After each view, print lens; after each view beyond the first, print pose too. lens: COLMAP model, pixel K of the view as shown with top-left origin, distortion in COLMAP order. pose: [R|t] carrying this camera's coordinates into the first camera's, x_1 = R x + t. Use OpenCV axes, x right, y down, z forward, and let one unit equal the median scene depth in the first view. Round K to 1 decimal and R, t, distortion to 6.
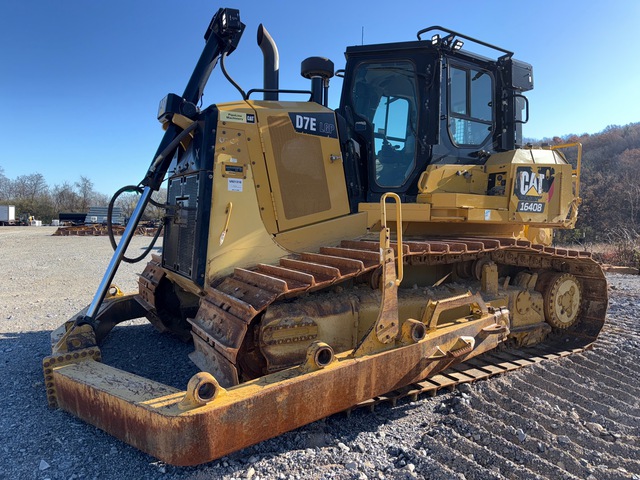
lens RADIAL K [[446.9, 0, 319.8], [0, 446.9, 240.0], [0, 0, 1]] dist [0.043888, -0.000163]
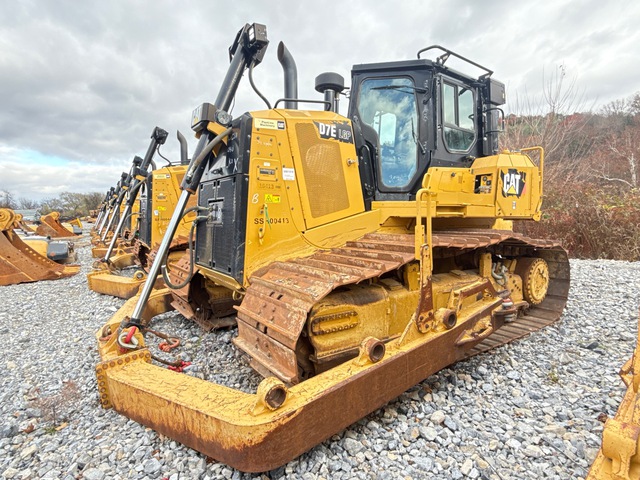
lens RADIAL K [[357.6, 0, 318.0], [0, 357.6, 242.1], [0, 0, 1]] dist [-0.017911, 0.000667]
pose [[0.997478, -0.025587, 0.066208, -0.112179], [0.023790, 0.999331, 0.027778, -0.010251], [-0.066874, -0.026133, 0.997419, 0.116685]]
